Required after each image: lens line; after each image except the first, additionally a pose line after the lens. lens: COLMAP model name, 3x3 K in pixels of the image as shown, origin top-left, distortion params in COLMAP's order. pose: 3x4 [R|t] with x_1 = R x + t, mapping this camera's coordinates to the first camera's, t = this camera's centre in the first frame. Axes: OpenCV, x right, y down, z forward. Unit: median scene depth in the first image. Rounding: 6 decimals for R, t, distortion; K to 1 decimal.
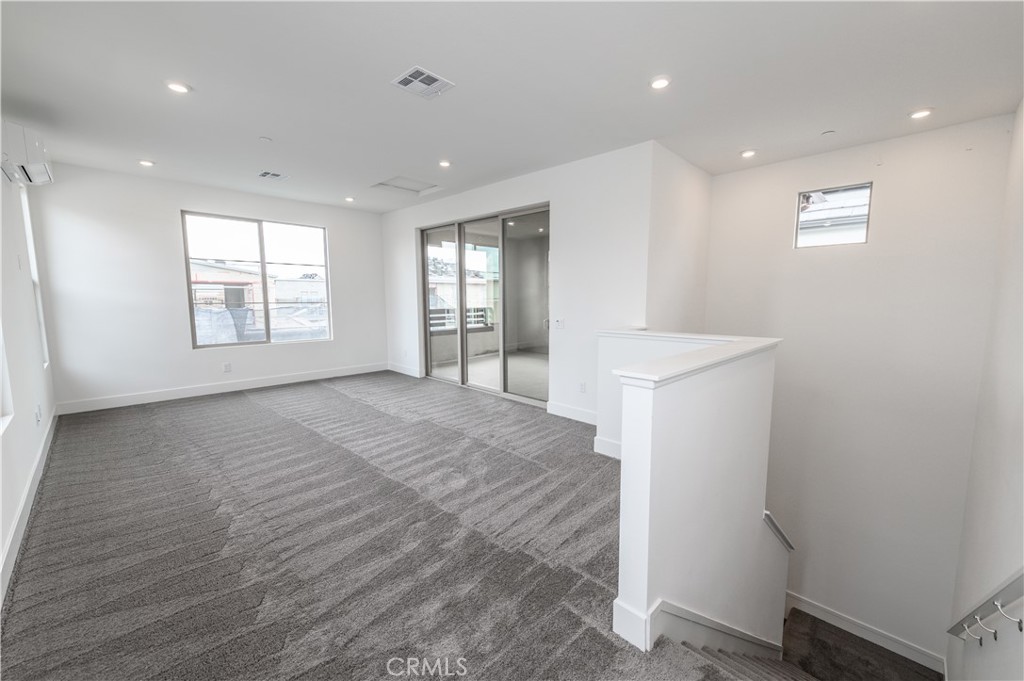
lens RADIAL K [[405.6, 0, 511.5], [0, 405.6, 345.5], [0, 0, 1]] dist [0.016540, -0.001287]
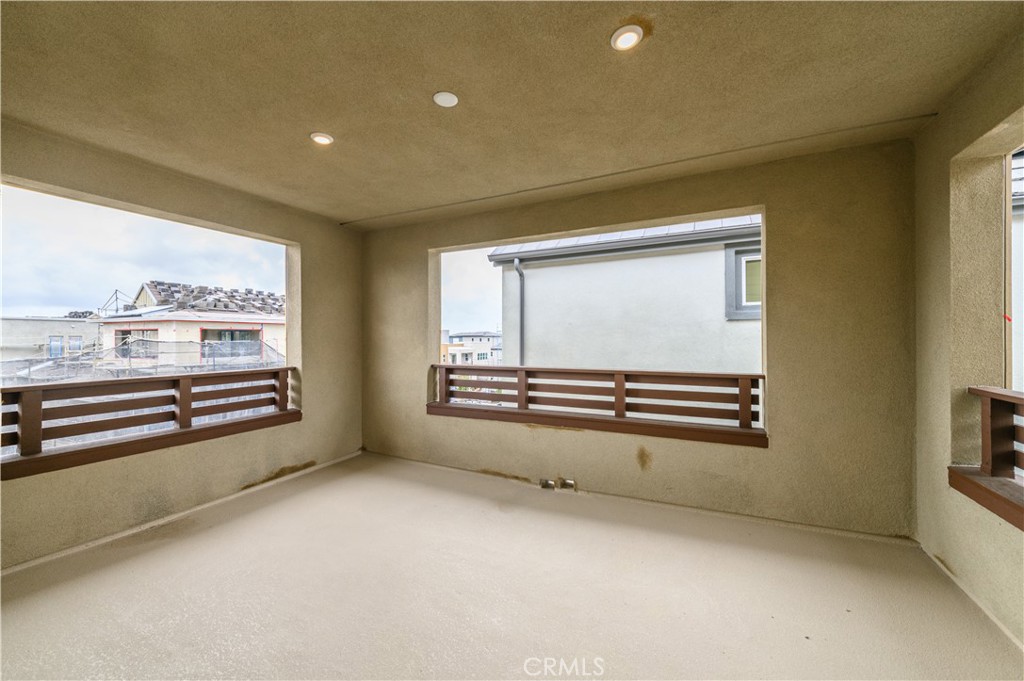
lens RADIAL K [[405.6, 0, 521.7], [0, 405.6, 342.7], [0, 0, 1]] dist [0.016540, -0.001287]
pose [[0.944918, -0.007335, 0.327226, 0.097969], [0.044693, 0.993276, -0.106791, -0.155649], [-0.324243, 0.115534, 0.938892, 1.239853]]
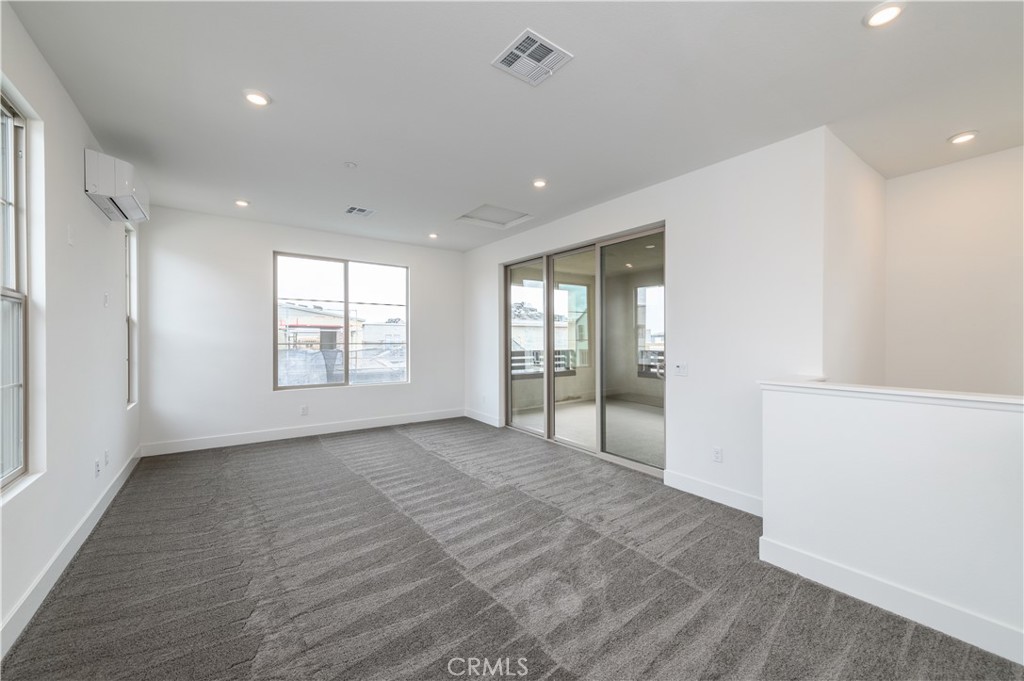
lens RADIAL K [[405.6, 0, 509.9], [0, 405.6, 348.6], [0, 0, 1]] dist [0.016540, -0.001287]
pose [[0.984383, 0.005243, -0.175964, -0.072762], [-0.022443, 0.995138, -0.095904, -0.012449], [0.174606, 0.098356, 0.979714, 0.175873]]
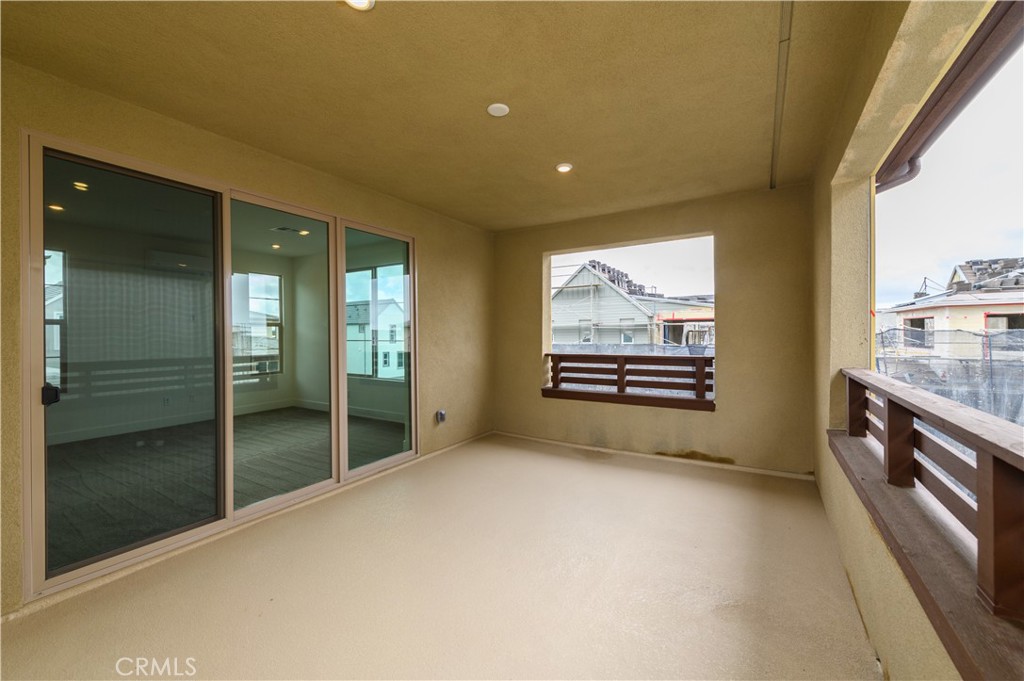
lens RADIAL K [[405.6, 0, 507.6], [0, 405.6, 334.0], [0, 0, 1]] dist [0.016540, -0.001287]
pose [[0.221042, -0.001141, -0.975264, 0.837692], [-0.111141, 0.993455, -0.026353, -0.205810], [0.968911, 0.114217, 0.219469, 1.711002]]
